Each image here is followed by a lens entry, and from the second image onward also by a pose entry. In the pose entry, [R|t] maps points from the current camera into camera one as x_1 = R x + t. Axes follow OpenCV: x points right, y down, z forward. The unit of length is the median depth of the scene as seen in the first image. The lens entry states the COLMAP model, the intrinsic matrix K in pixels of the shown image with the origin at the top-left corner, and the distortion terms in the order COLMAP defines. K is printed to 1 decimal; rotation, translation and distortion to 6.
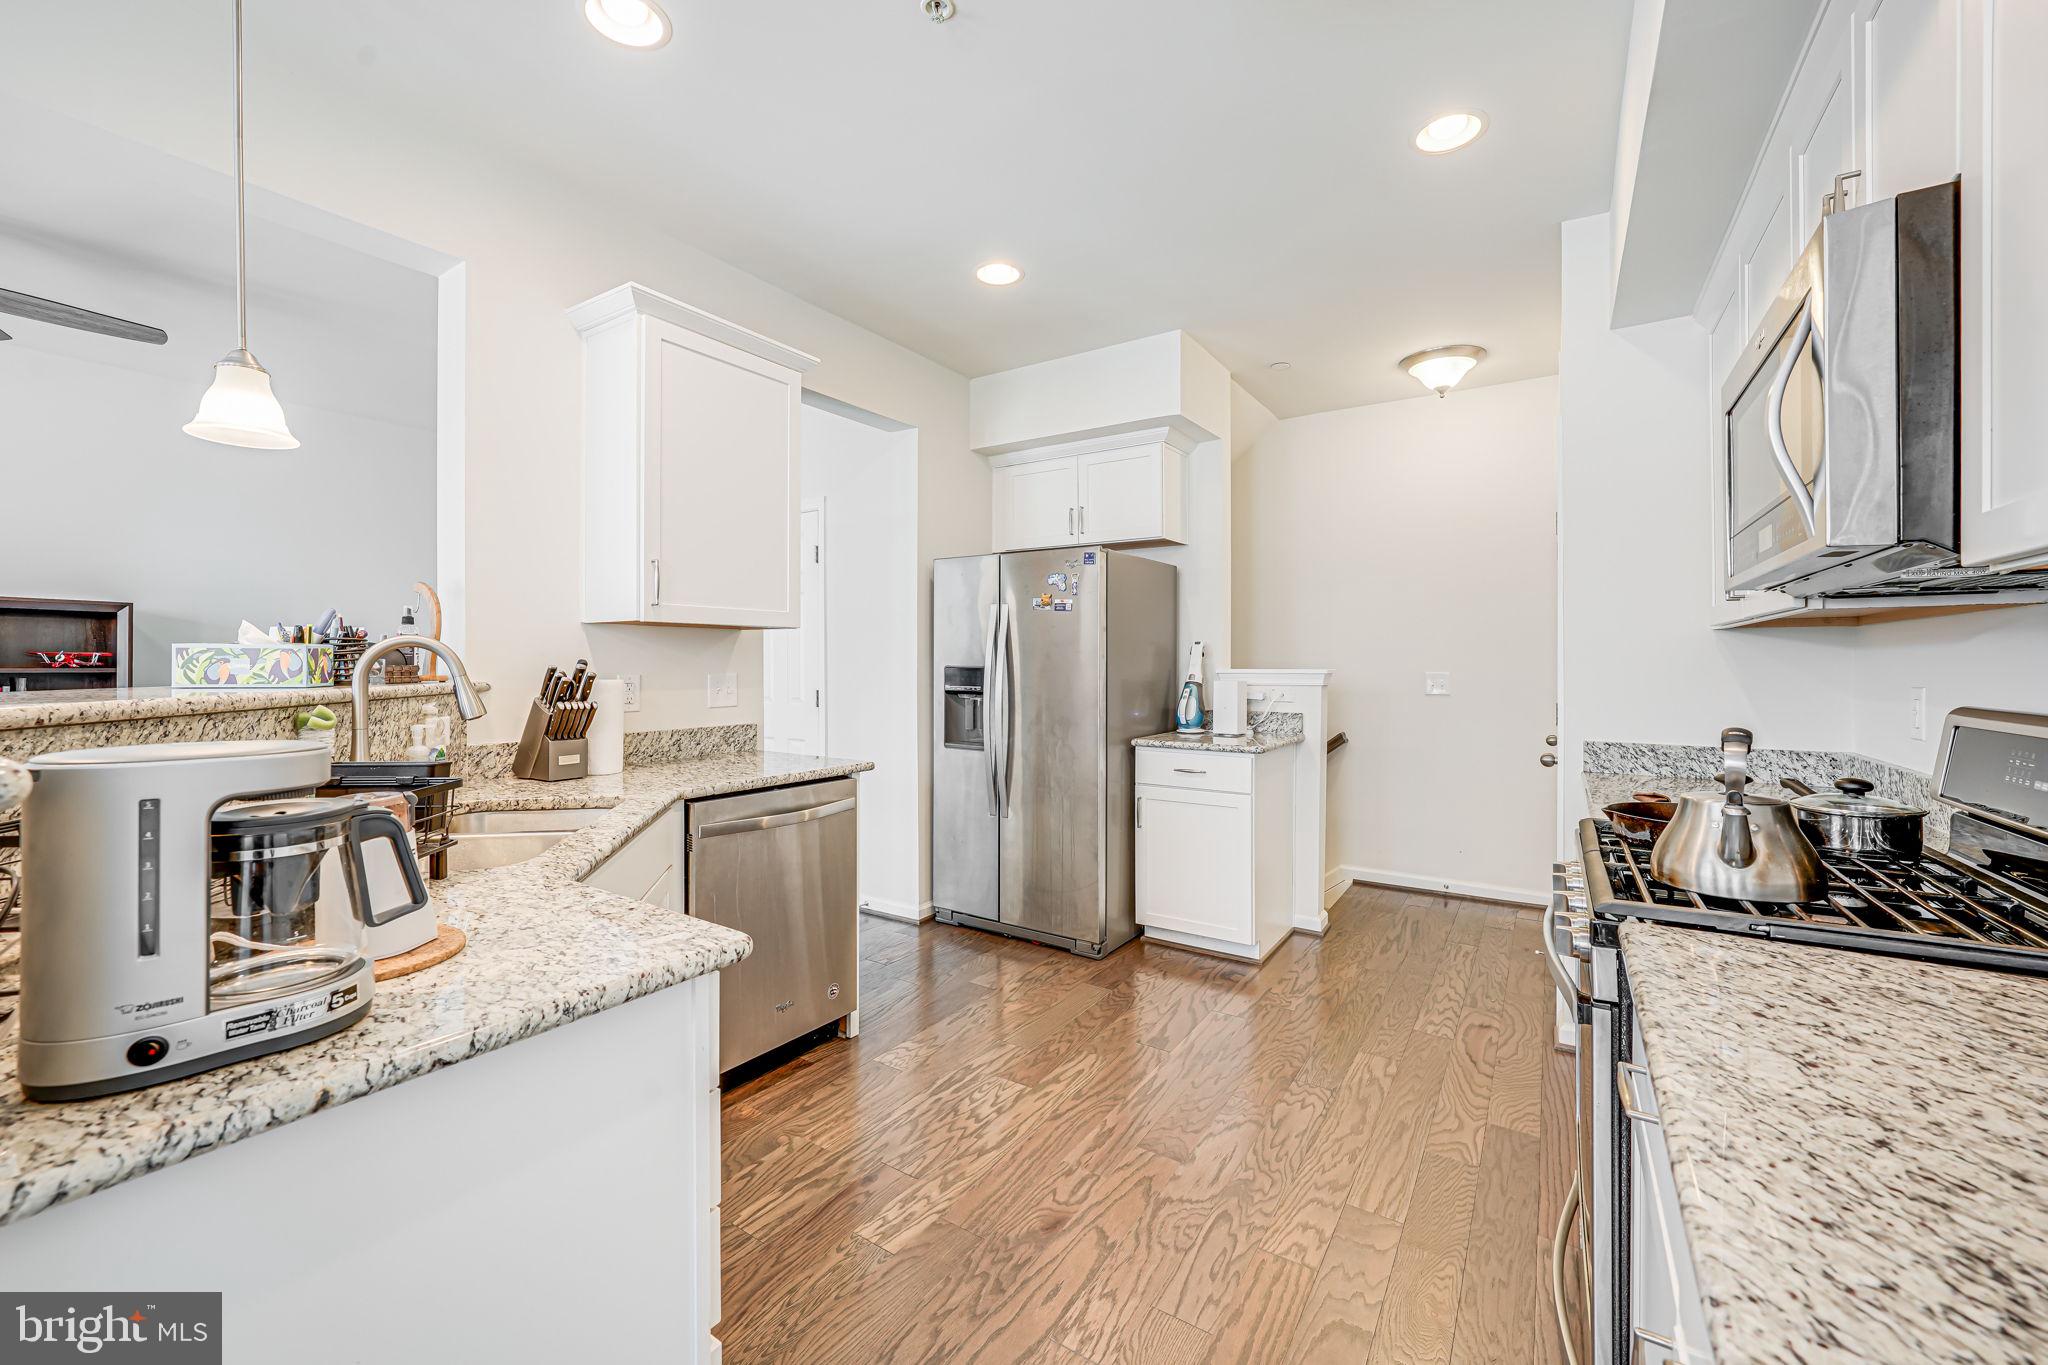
lens RADIAL K [[819.4, 0, 1024.0], [0, 819.4, 667.3], [0, 0, 1]] dist [-0.012709, 0.002106]
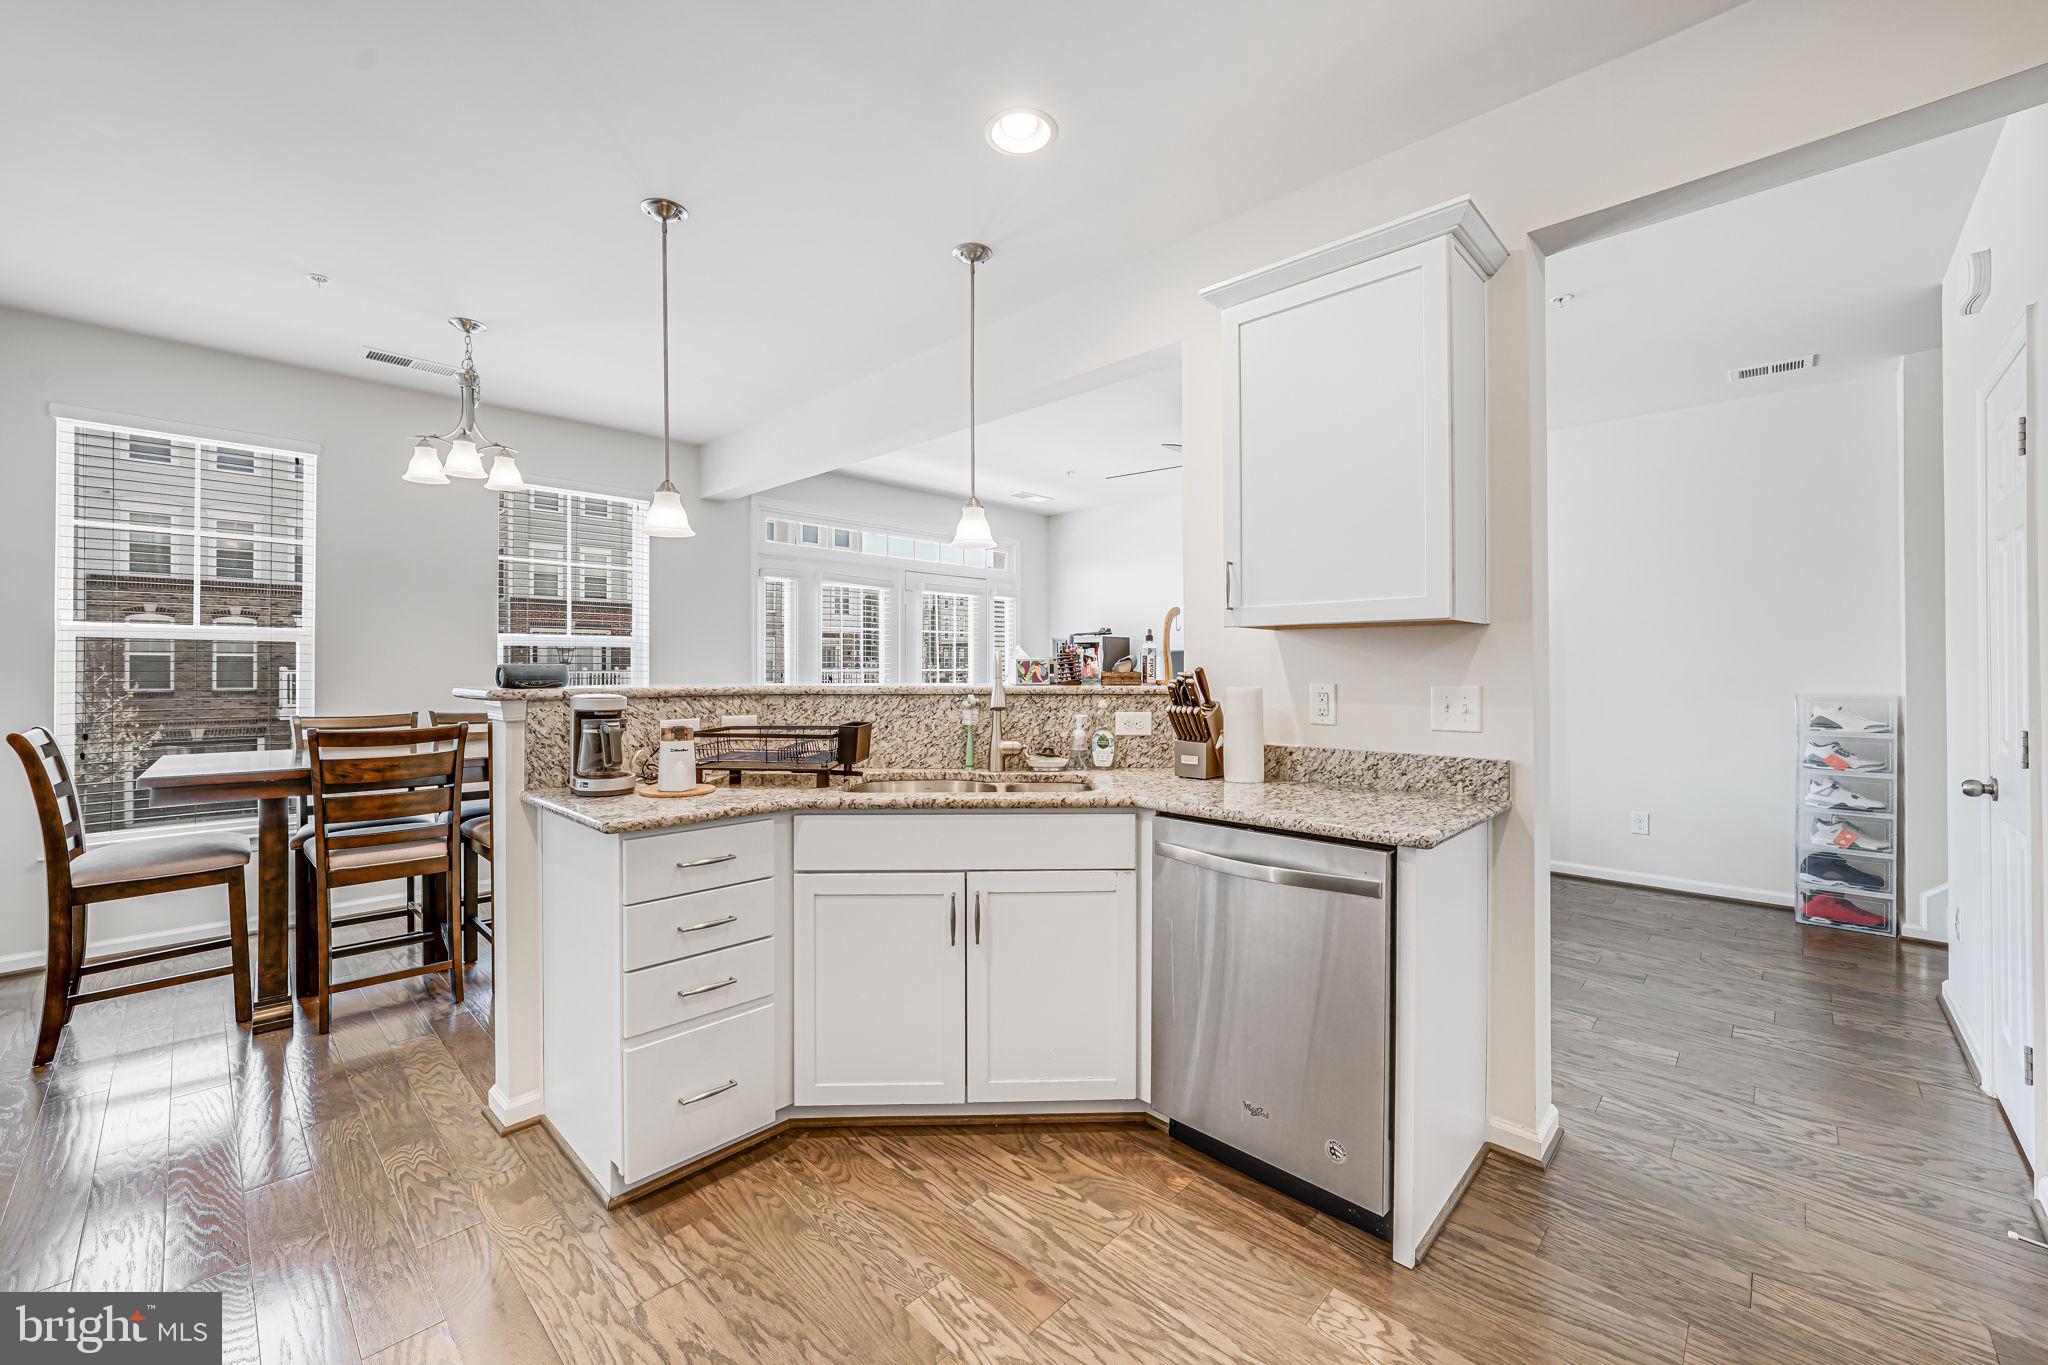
lens RADIAL K [[806.8, 0, 1019.0], [0, 806.8, 668.3], [0, 0, 1]] dist [-0.008818, 0.000435]
pose [[-0.192969, -0.006722, -0.981182, 0.606077], [-0.008360, 0.999951, -0.005206, -0.001047], [0.981169, 0.007198, -0.193016, 1.102832]]
